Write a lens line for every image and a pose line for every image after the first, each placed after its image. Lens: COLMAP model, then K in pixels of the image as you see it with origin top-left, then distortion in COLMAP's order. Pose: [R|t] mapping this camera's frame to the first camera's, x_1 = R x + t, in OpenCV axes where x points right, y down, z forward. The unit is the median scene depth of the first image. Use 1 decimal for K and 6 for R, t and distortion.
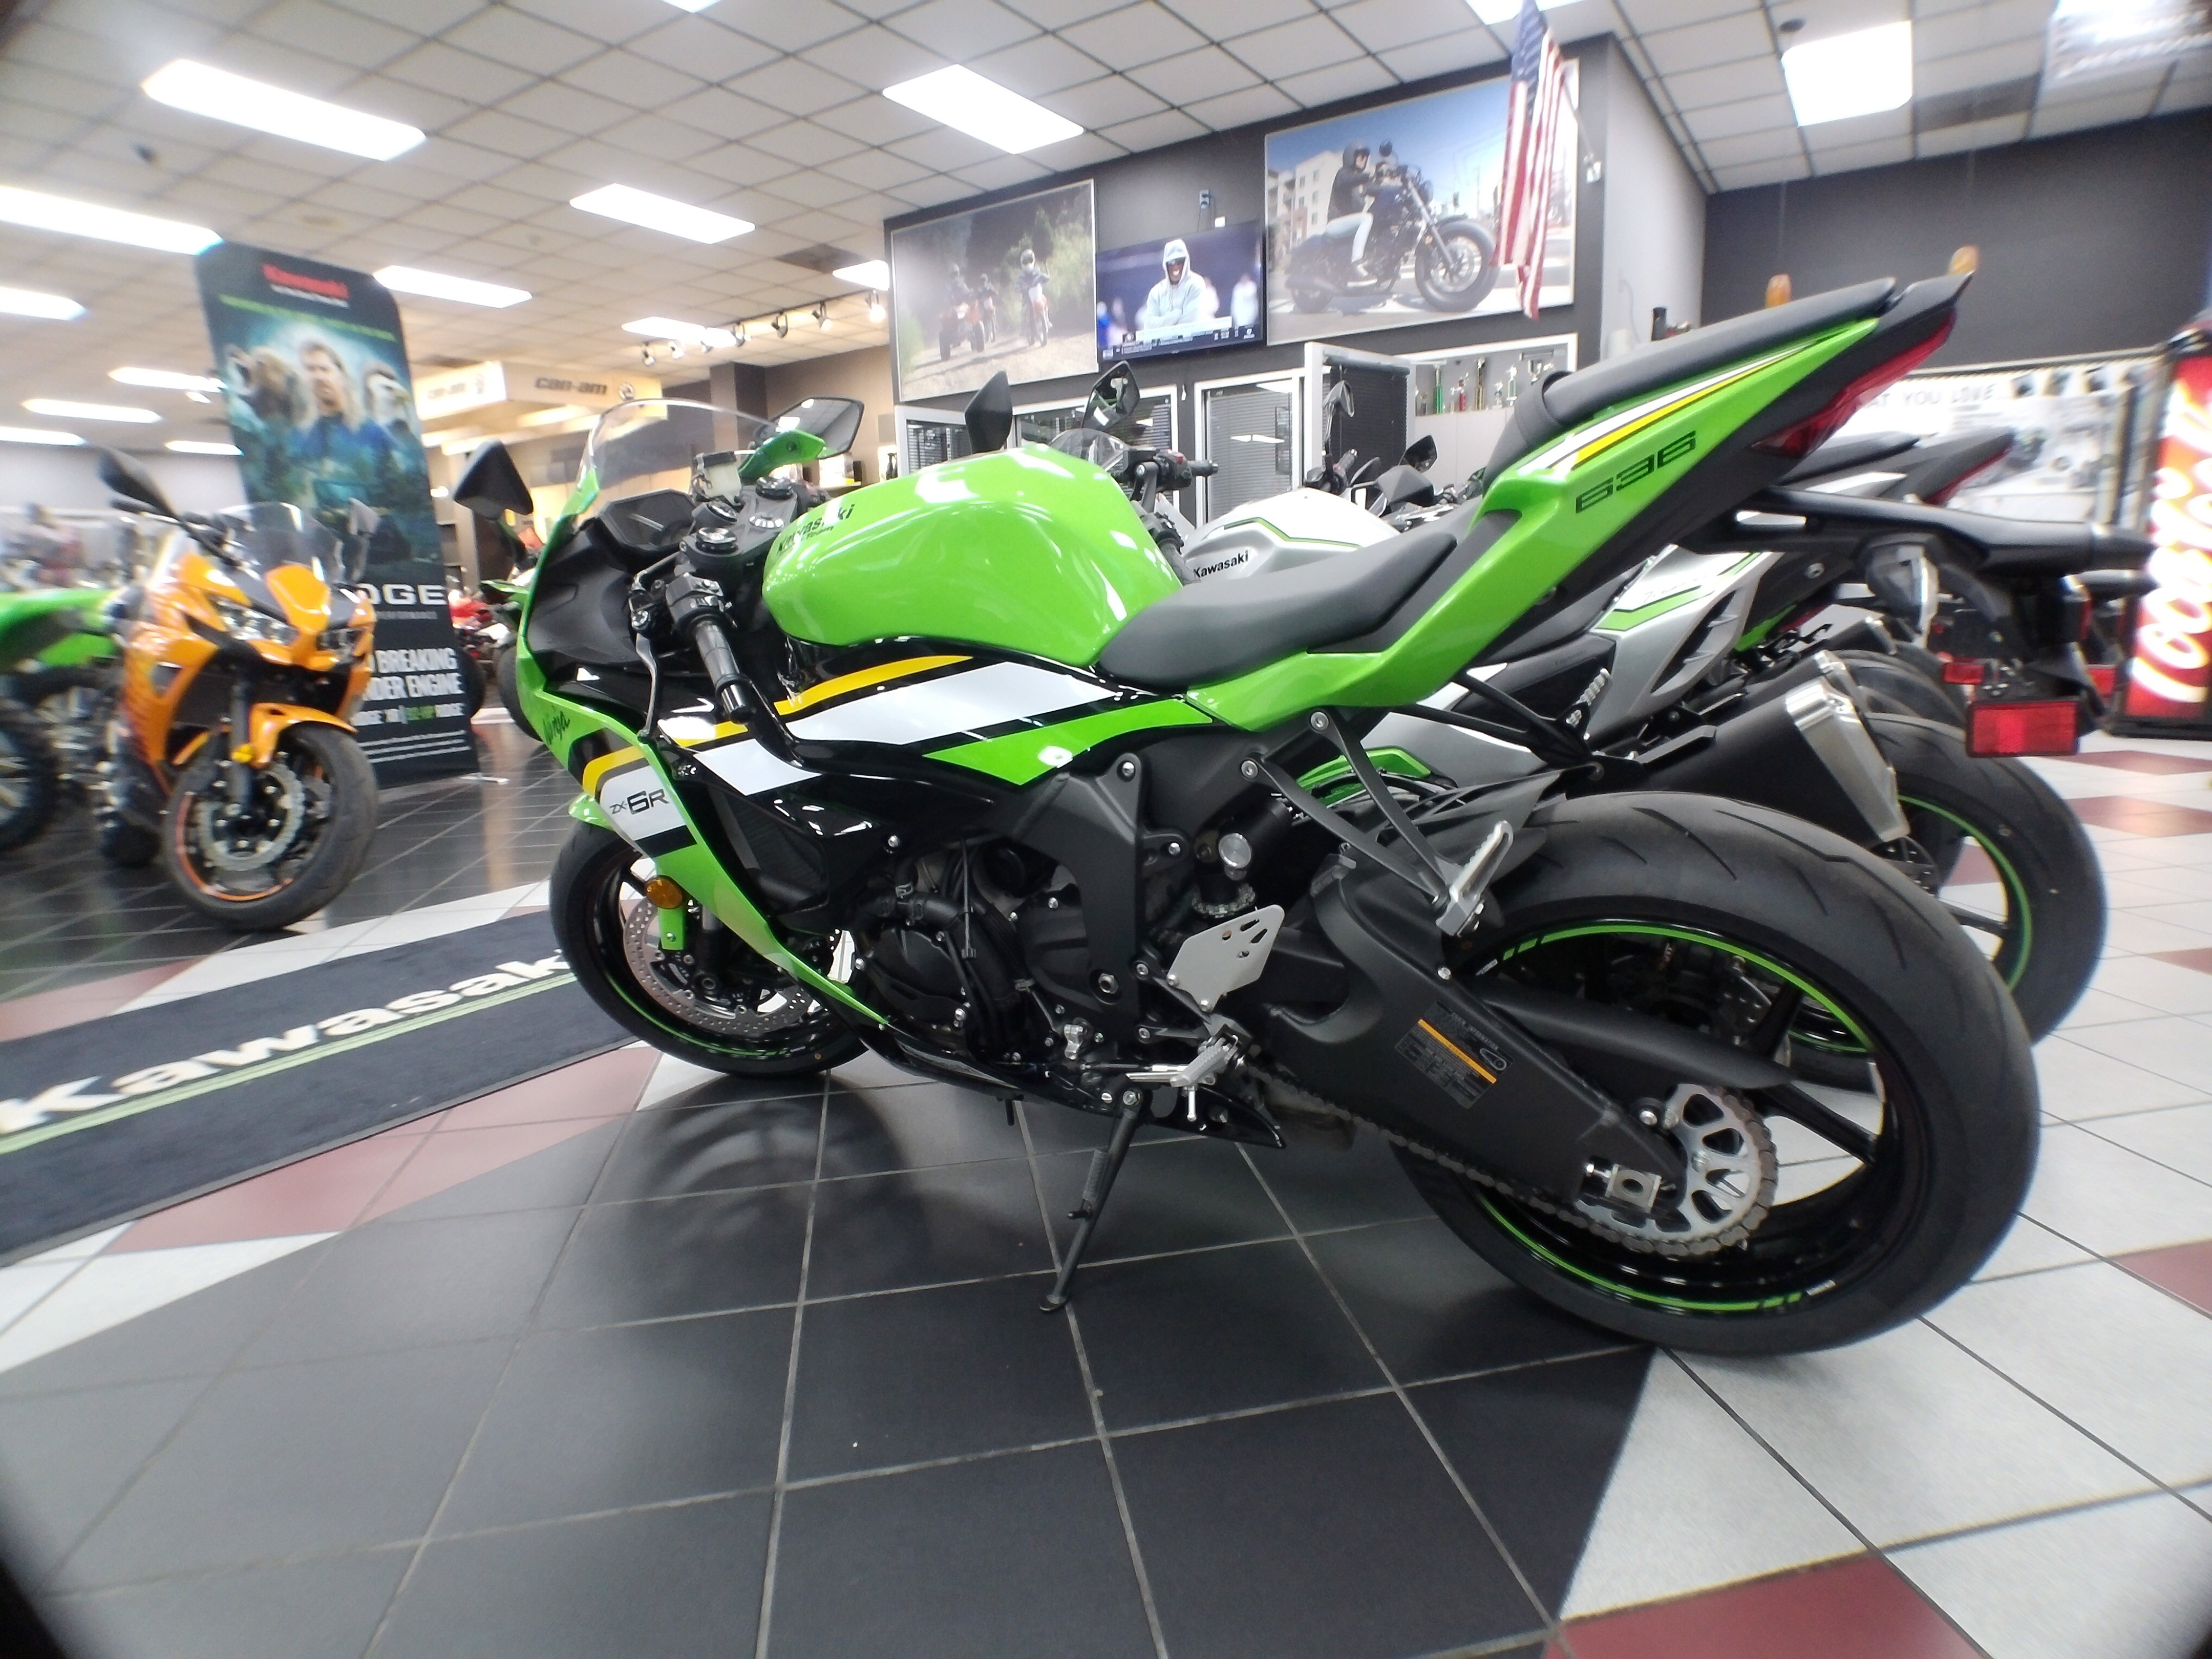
lens RADIAL K [[1199.1, 0, 1106.0], [0, 1199.1, 829.5], [0, 0, 1]] dist [-0.031409, 0.004046]
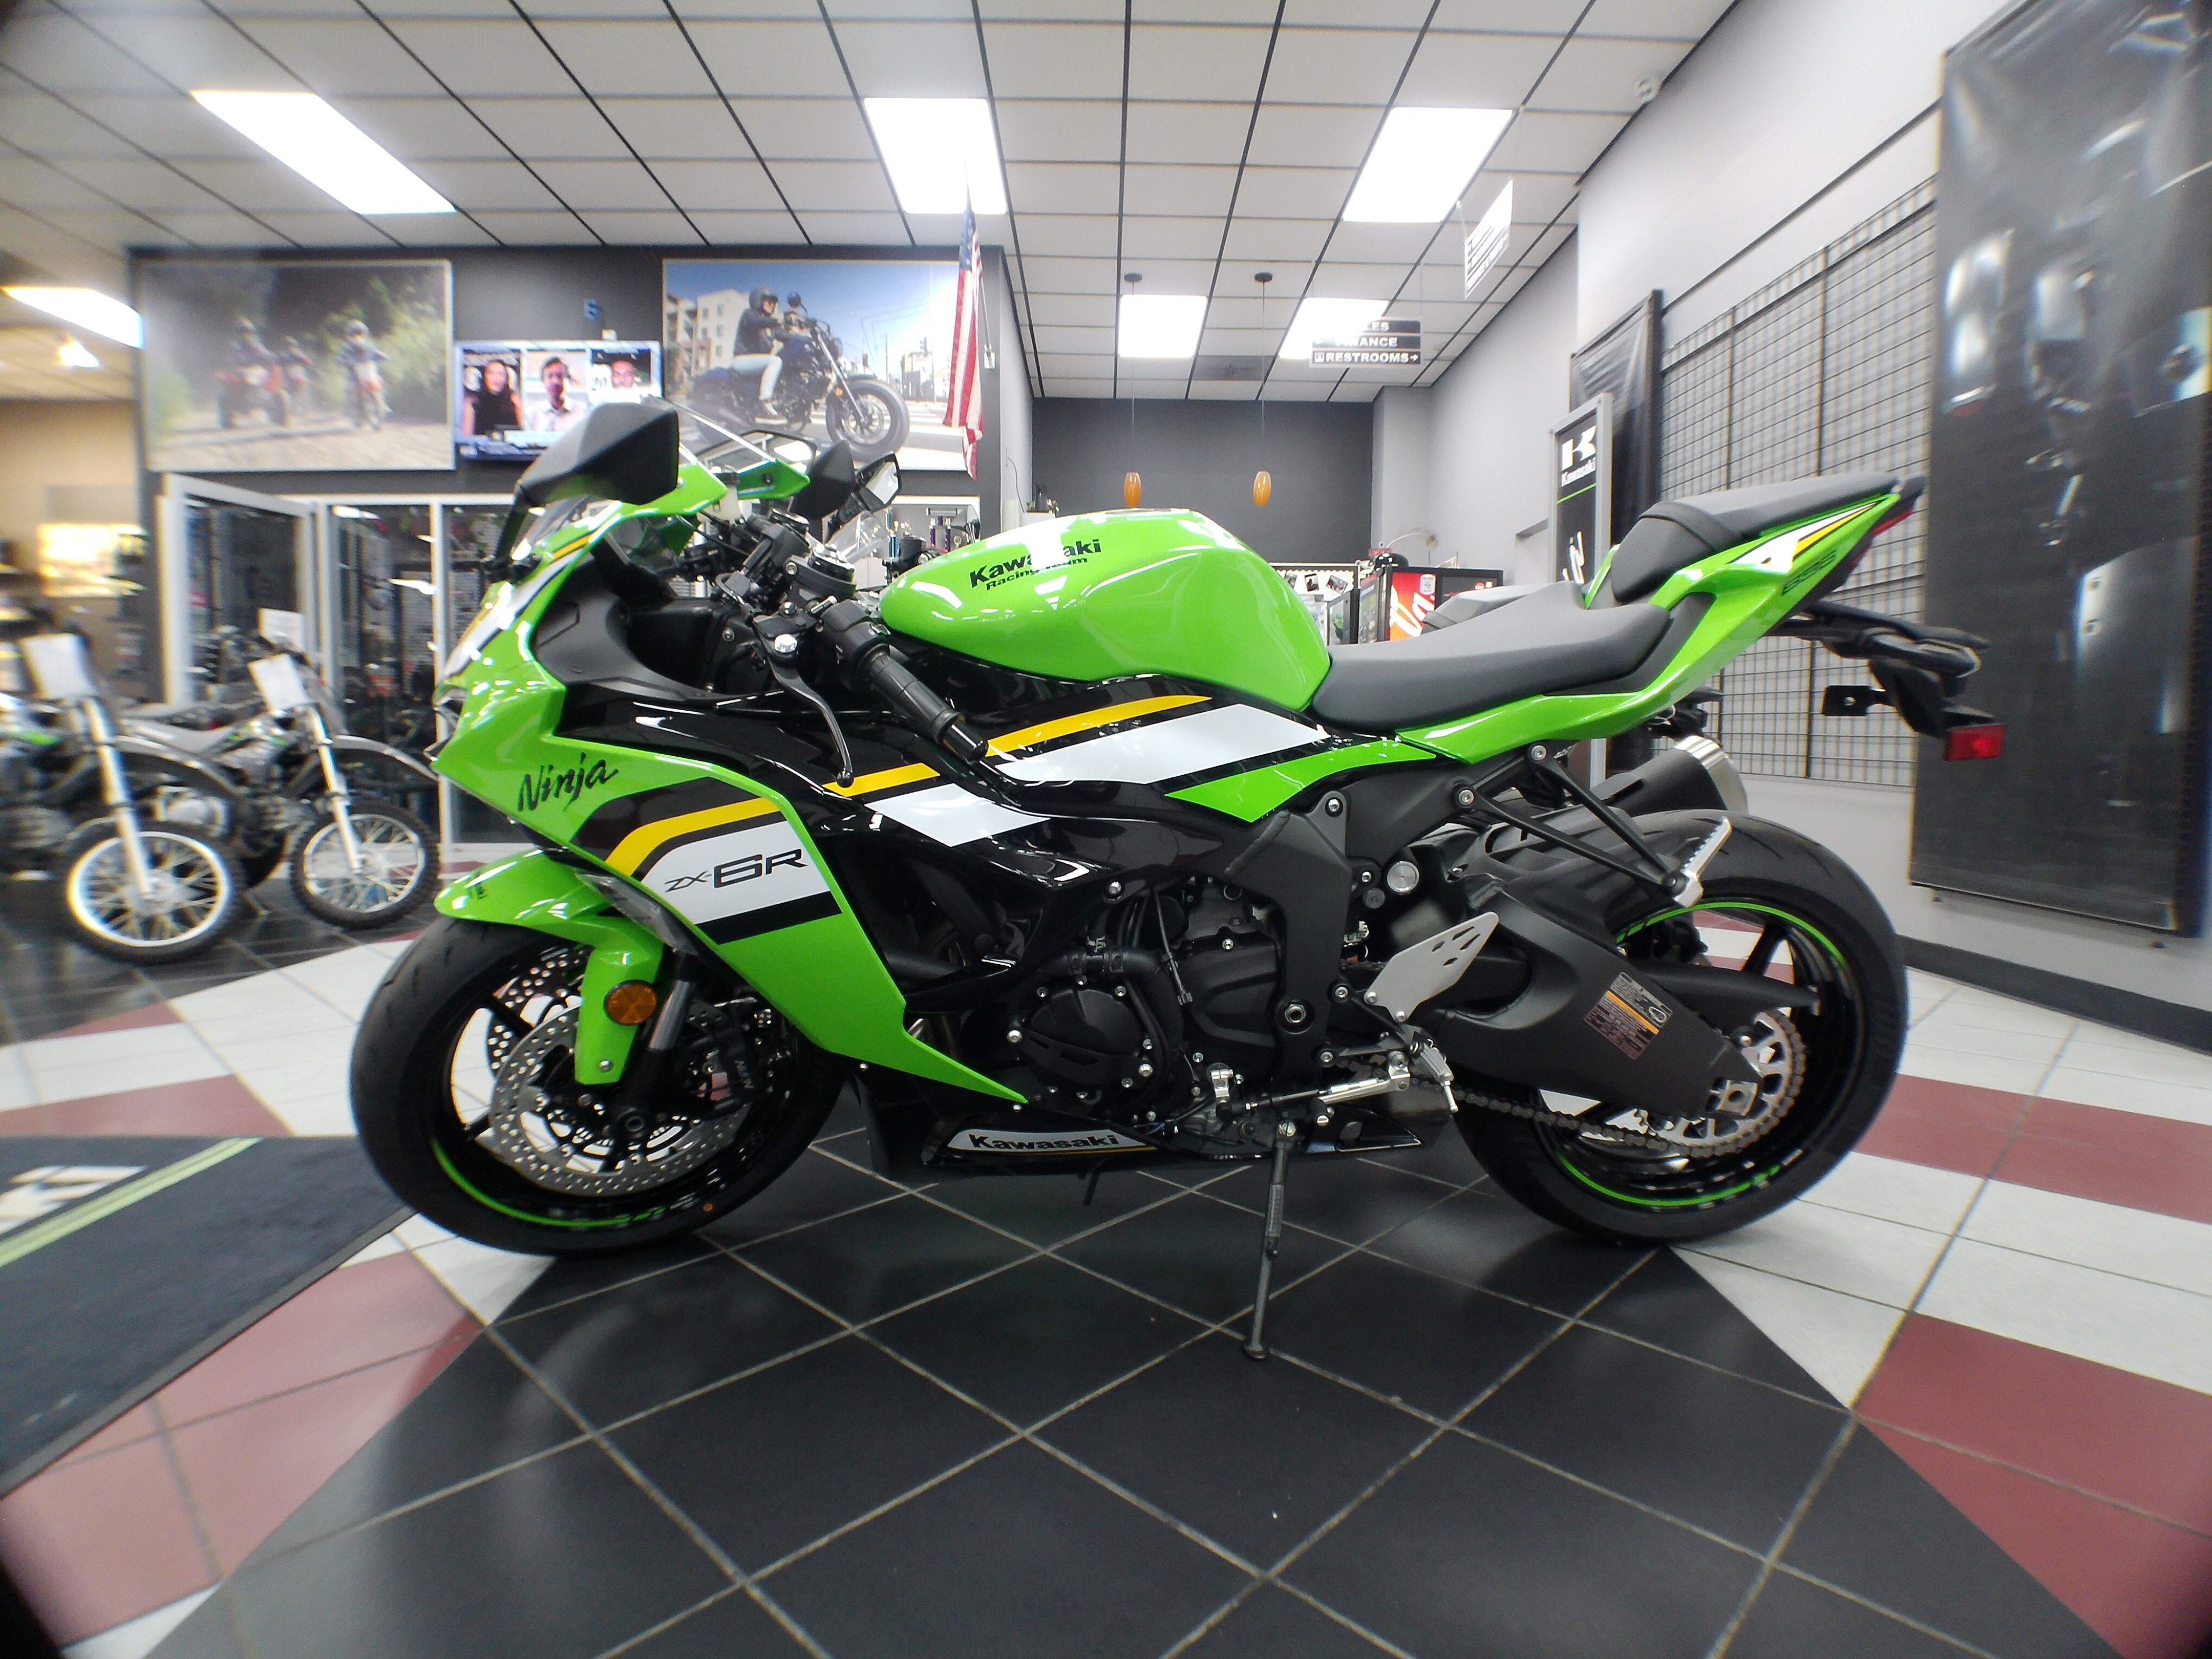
lens RADIAL K [[1231.7, 0, 1106.0], [0, 1231.7, 829.5], [0, 0, 1]] dist [-0.036372, -0.000528]
pose [[0.817463, -0.013531, 0.575822, -0.159843], [0.086894, 0.991179, -0.100067, 0.013190], [-0.569389, 0.131836, 0.811428, 0.042503]]
